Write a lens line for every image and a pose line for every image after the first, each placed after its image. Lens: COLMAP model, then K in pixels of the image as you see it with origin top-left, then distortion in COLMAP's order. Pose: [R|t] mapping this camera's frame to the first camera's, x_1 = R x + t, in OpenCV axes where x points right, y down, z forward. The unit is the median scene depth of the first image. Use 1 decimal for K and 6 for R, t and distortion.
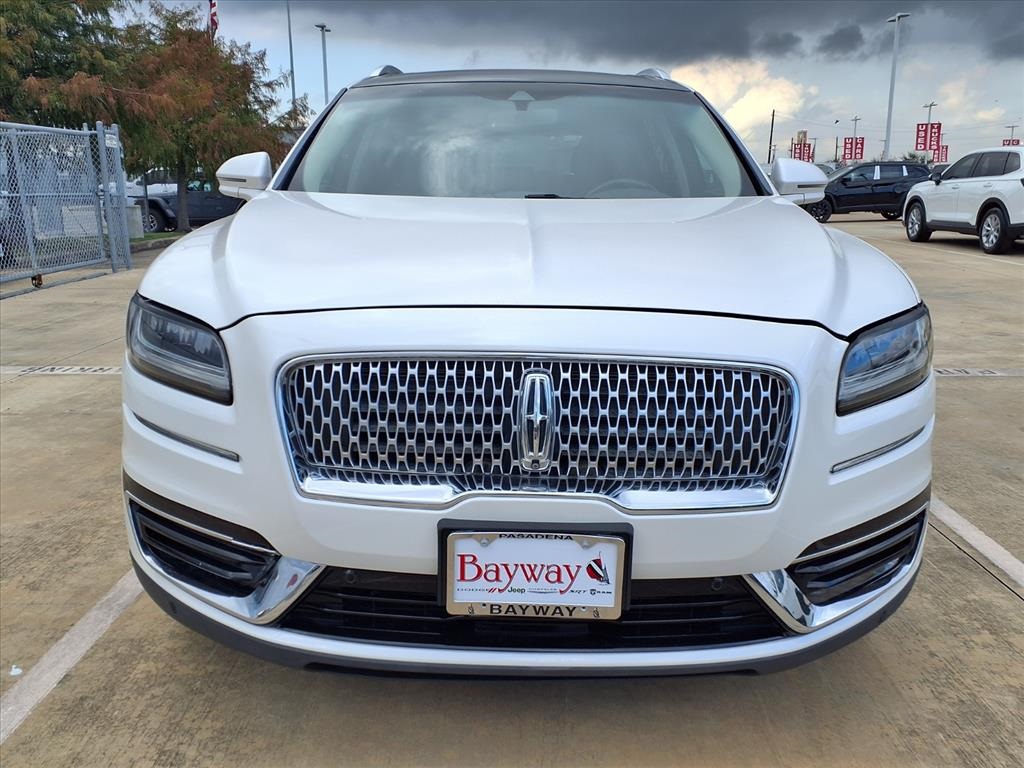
lens RADIAL K [[1009.8, 0, 527.9], [0, 1009.8, 370.6], [0, 0, 1]] dist [0.075800, -0.160468]
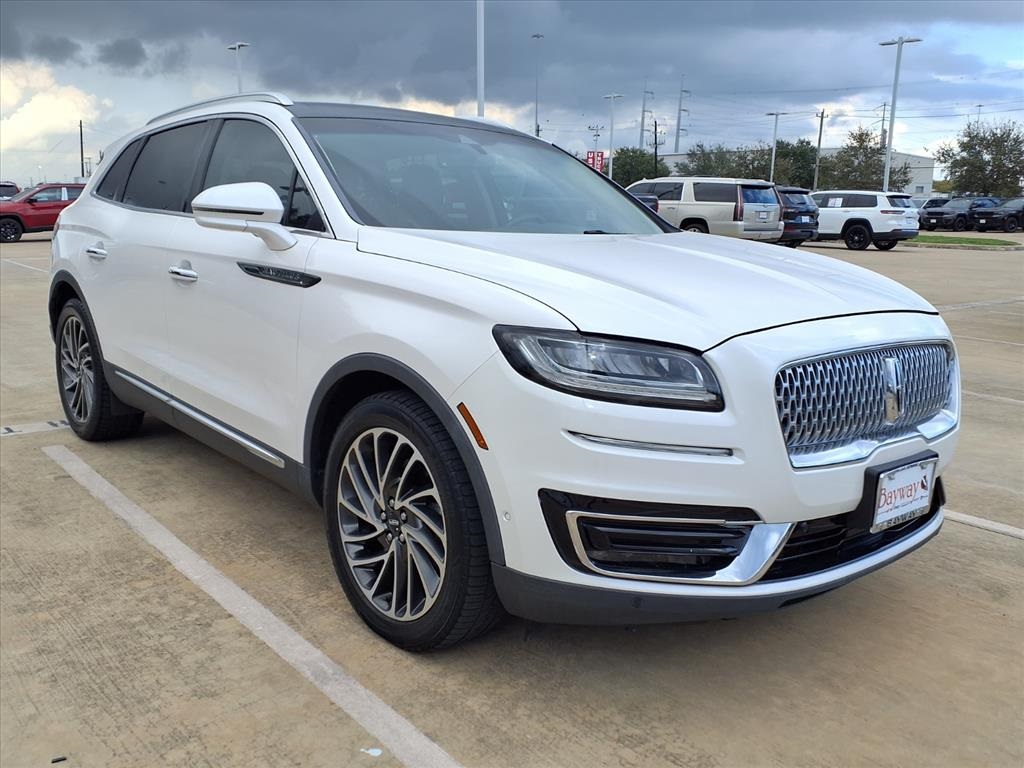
lens RADIAL K [[1022.8, 0, 534.6], [0, 1022.8, 383.5], [0, 0, 1]] dist [0.107828, -0.217856]
pose [[0.685946, -0.103719, 0.720223, -0.175775], [0.105484, 0.993508, 0.042610, -0.009936], [-0.719966, 0.046744, 0.692433, 0.040286]]
